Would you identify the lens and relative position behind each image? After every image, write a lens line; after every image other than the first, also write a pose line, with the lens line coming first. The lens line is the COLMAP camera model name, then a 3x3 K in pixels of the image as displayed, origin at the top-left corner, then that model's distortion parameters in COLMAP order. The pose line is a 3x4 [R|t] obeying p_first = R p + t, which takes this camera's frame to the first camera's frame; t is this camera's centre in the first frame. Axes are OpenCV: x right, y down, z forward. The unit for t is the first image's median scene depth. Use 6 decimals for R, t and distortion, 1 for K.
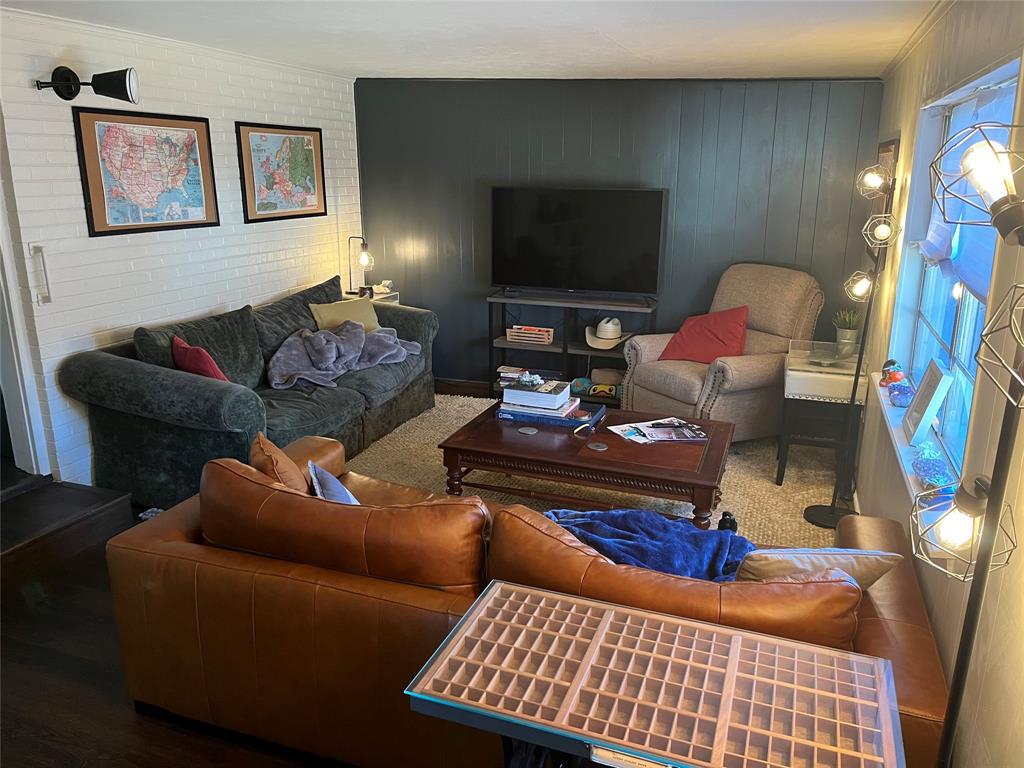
lens RADIAL K [[781.2, 0, 512.0], [0, 781.2, 384.0], [0, 0, 1]] dist [0.044083, -0.001282]
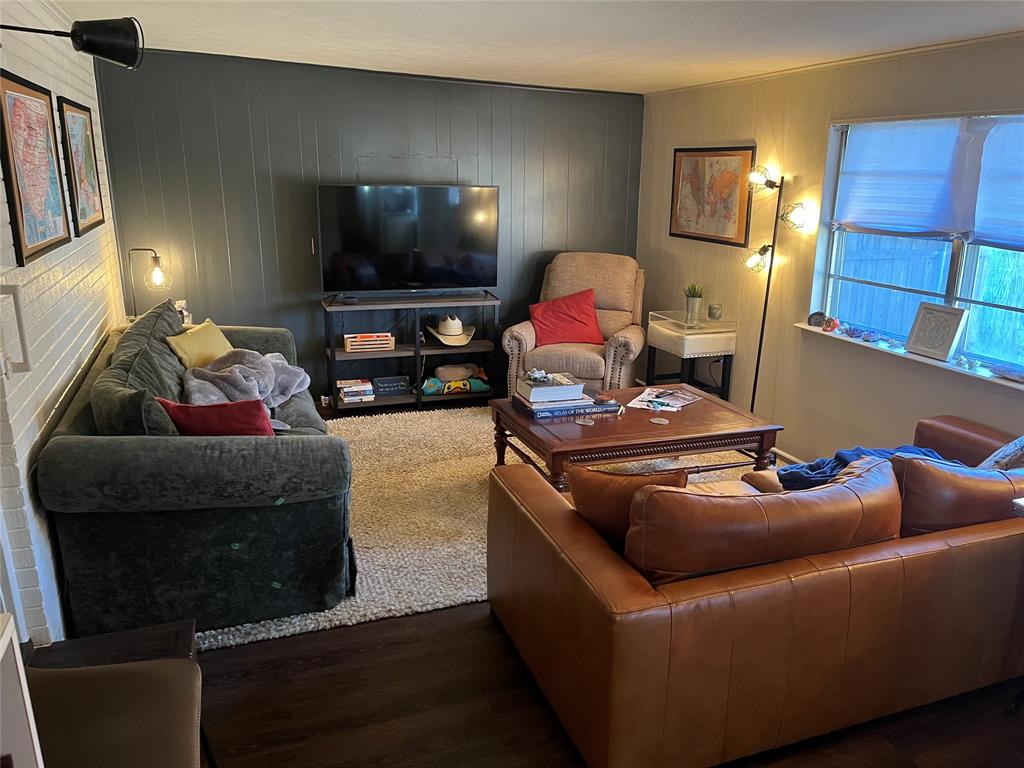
lens RADIAL K [[781.2, 0, 512.0], [0, 781.2, 384.0], [0, 0, 1]] dist [0.044083, -0.001282]
pose [[0.760593, -0.165753, 0.627713, -0.495113], [0.162908, 0.984653, 0.062612, -0.050012], [-0.628457, 0.054637, 0.775923, 0.186191]]
